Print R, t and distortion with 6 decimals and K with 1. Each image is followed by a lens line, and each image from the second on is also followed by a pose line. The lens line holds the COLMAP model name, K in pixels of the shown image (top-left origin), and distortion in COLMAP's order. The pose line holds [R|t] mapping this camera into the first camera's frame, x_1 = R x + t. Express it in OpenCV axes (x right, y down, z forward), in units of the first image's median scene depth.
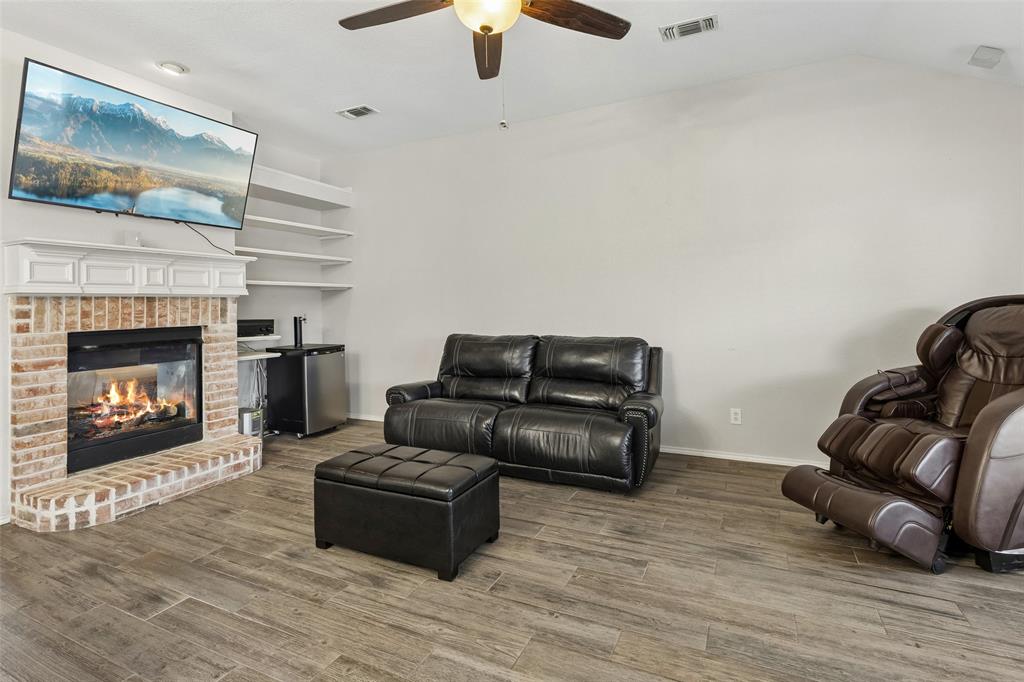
lens RADIAL K [[490.7, 0, 517.8], [0, 490.7, 303.9], [0, 0, 1]] dist [0.011158, -0.000284]
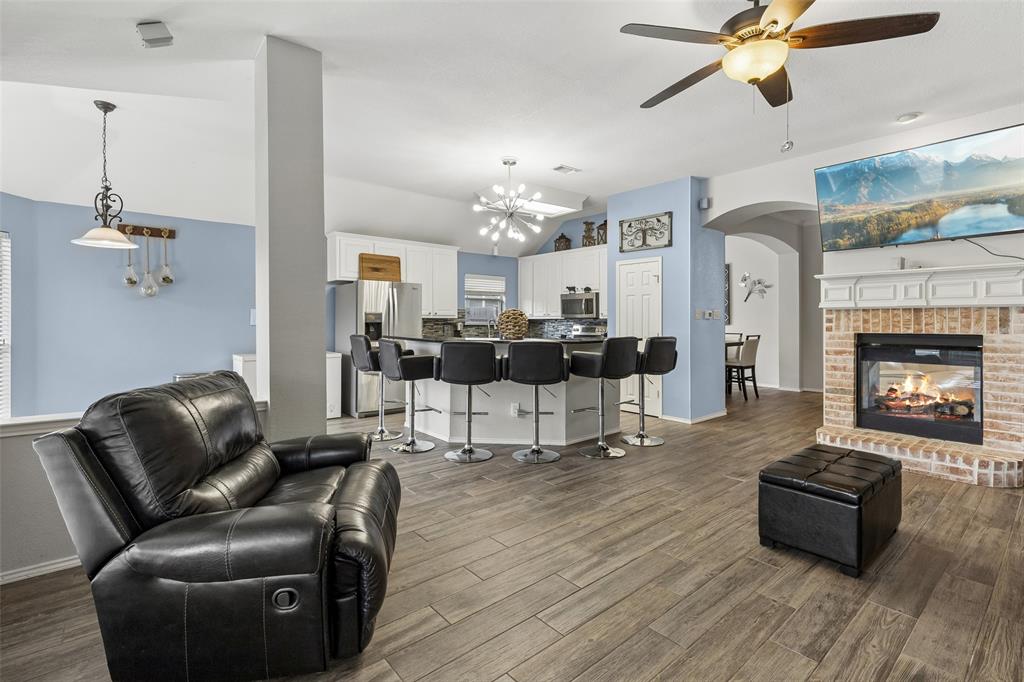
lens RADIAL K [[470.4, 0, 520.9], [0, 470.4, 322.3], [0, 0, 1]] dist [0.002191, 0.000445]
pose [[-0.403363, 0.022503, -0.914763, 0.815302], [0.009530, 0.999747, 0.020391, -0.013980], [0.914990, -0.000493, -0.403475, 0.647354]]
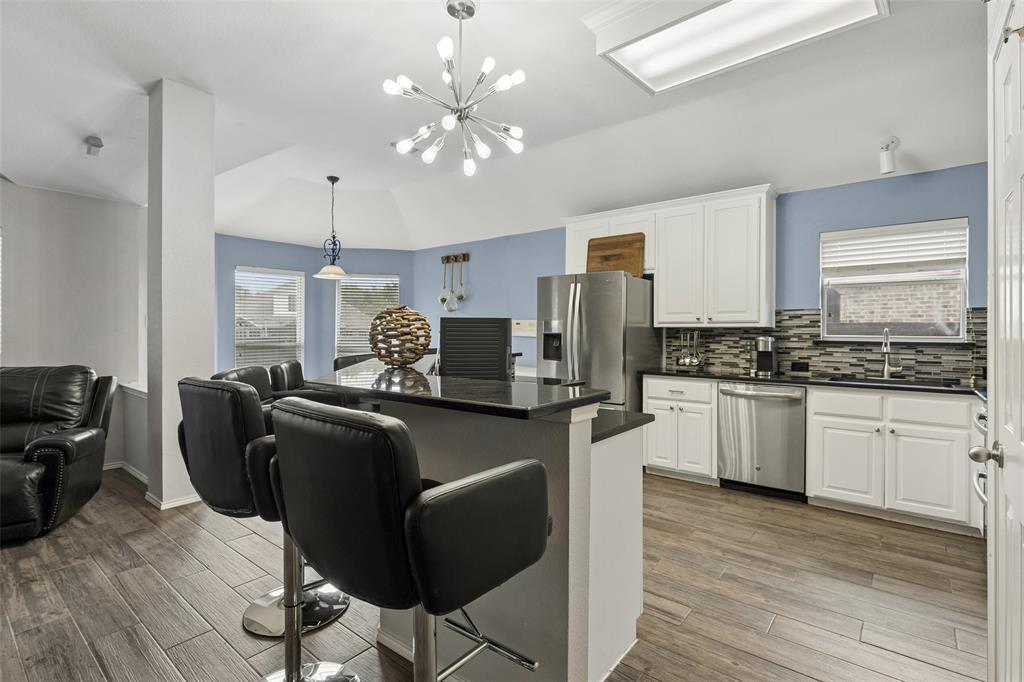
lens RADIAL K [[483.5, 0, 514.4], [0, 483.5, 335.9], [0, 0, 1]] dist [-0.000042, 0.000267]
pose [[-0.972896, 0.015775, 0.230706, -0.907117], [0.016232, 0.999868, 0.000084, 0.022969], [-0.230675, 0.003827, -0.973023, 0.735033]]
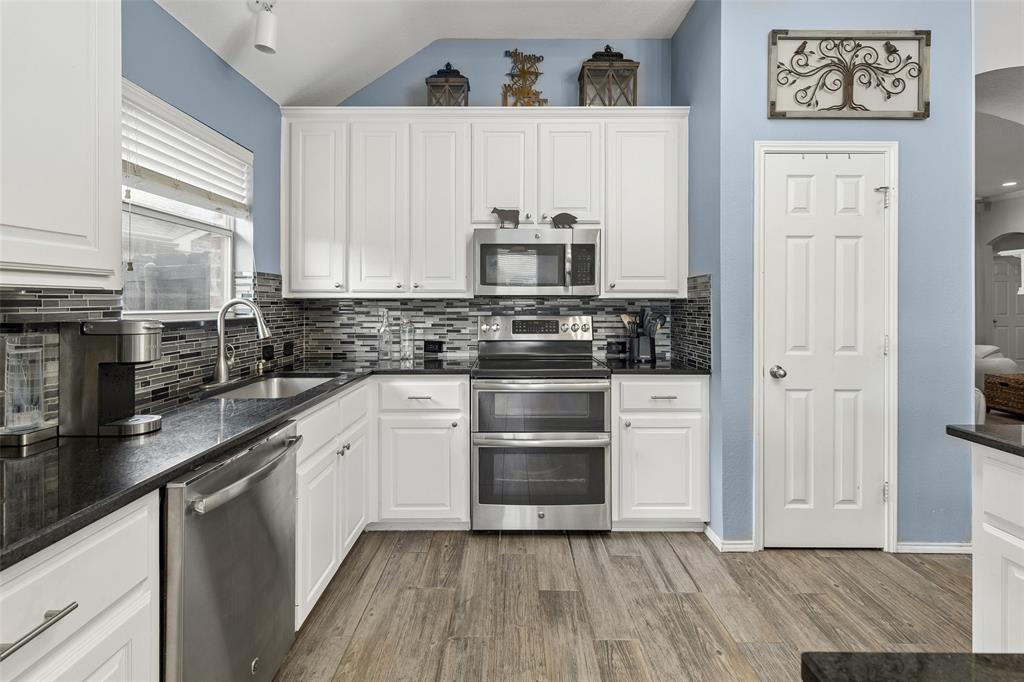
lens RADIAL K [[483.3, 0, 511.1], [0, 483.3, 299.3], [0, 0, 1]] dist [0.002037, 0.000087]
pose [[0.433733, 0.016425, -0.900892, -0.711606], [-0.005862, 0.999864, 0.015408, 0.008012], [0.901023, -0.001402, 0.433770, -0.484897]]
